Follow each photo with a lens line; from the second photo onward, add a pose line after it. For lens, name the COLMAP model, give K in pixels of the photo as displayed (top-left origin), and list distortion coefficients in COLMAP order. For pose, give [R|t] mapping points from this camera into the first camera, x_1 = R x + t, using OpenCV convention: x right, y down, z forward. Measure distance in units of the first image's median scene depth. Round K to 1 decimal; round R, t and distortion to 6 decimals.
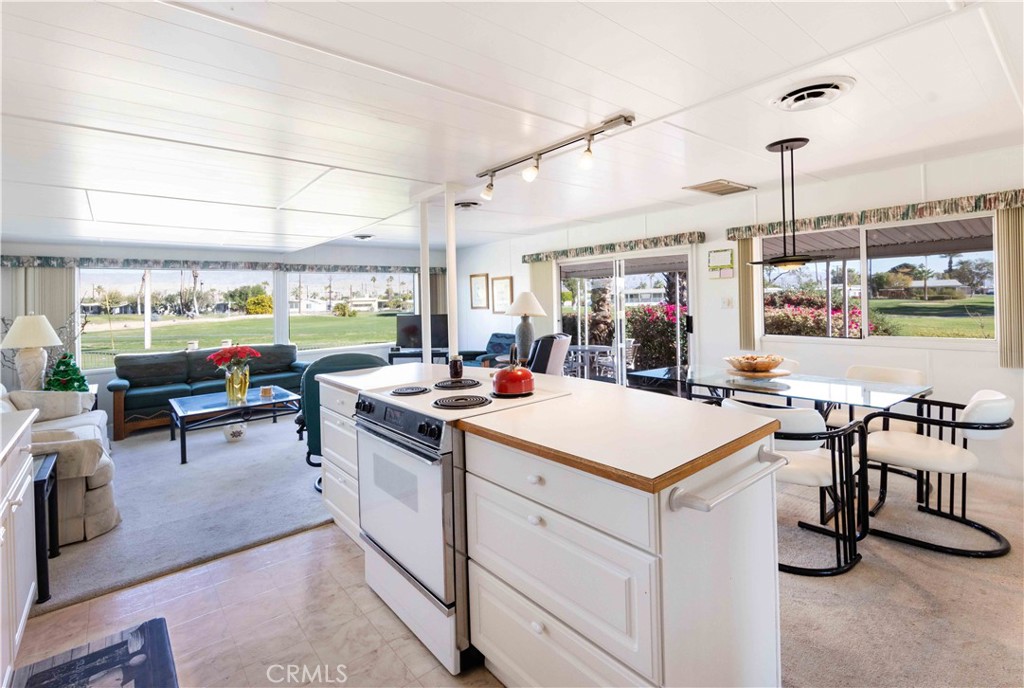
lens RADIAL K [[476.4, 0, 479.6], [0, 476.4, 296.5], [0, 0, 1]] dist [0.000862, -0.000244]
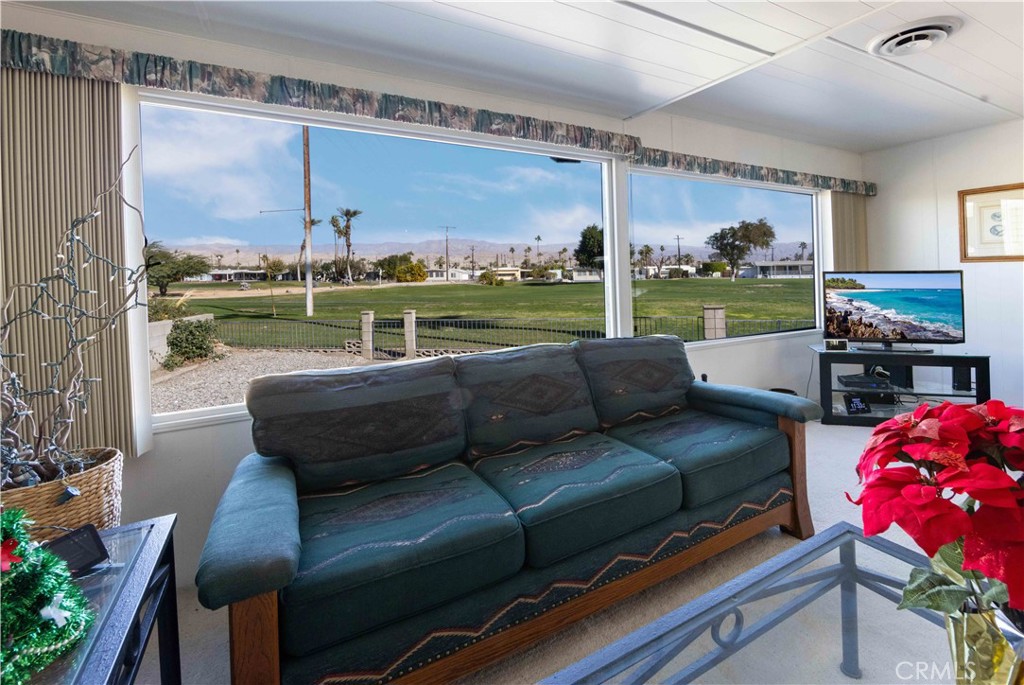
lens RADIAL K [[452.9, 0, 566.2], [0, 452.9, 293.0], [0, 0, 1]] dist [-0.000151, -0.000254]
pose [[0.996154, 0.015377, -0.086259, -0.412065], [-0.010695, 0.998457, 0.054488, 0.040568], [0.086964, -0.053356, 0.994782, 0.559537]]
